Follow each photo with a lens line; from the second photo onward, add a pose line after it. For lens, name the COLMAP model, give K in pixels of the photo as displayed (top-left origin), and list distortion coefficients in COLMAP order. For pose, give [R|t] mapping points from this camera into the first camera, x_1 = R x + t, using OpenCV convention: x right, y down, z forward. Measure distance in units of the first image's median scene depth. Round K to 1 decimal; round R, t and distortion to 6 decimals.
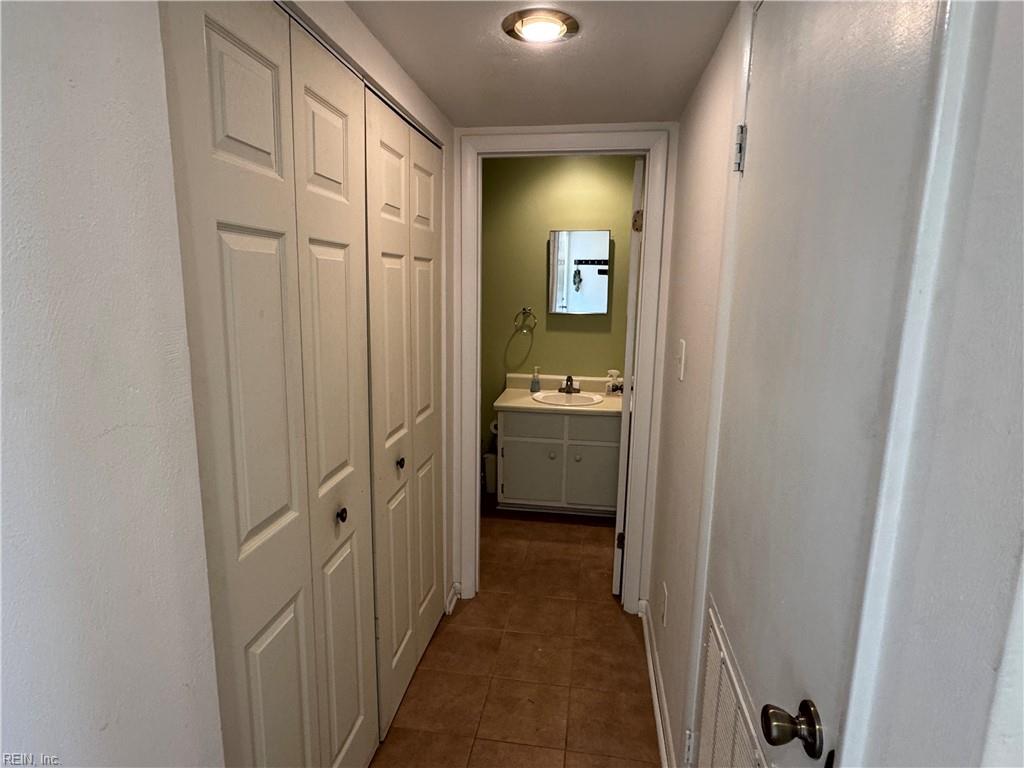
lens RADIAL K [[557.8, 0, 510.1], [0, 557.8, 384.2], [0, 0, 1]] dist [-0.002576, 0.001130]
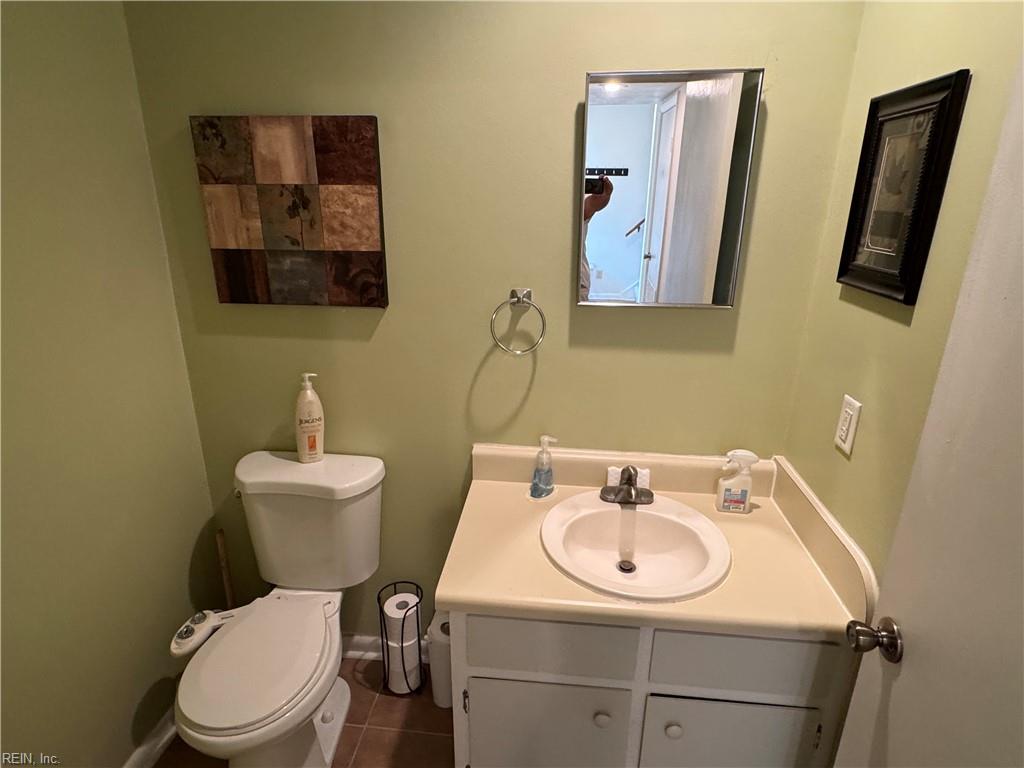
lens RADIAL K [[557.8, 0, 513.6], [0, 557.8, 380.2], [0, 0, 1]] dist [-0.002576, 0.001130]
pose [[0.998956, -0.020006, 0.041064, 0.007700], [0.014088, 0.990103, 0.139634, -0.128735], [-0.043451, -0.138910, 0.989351, 0.602926]]
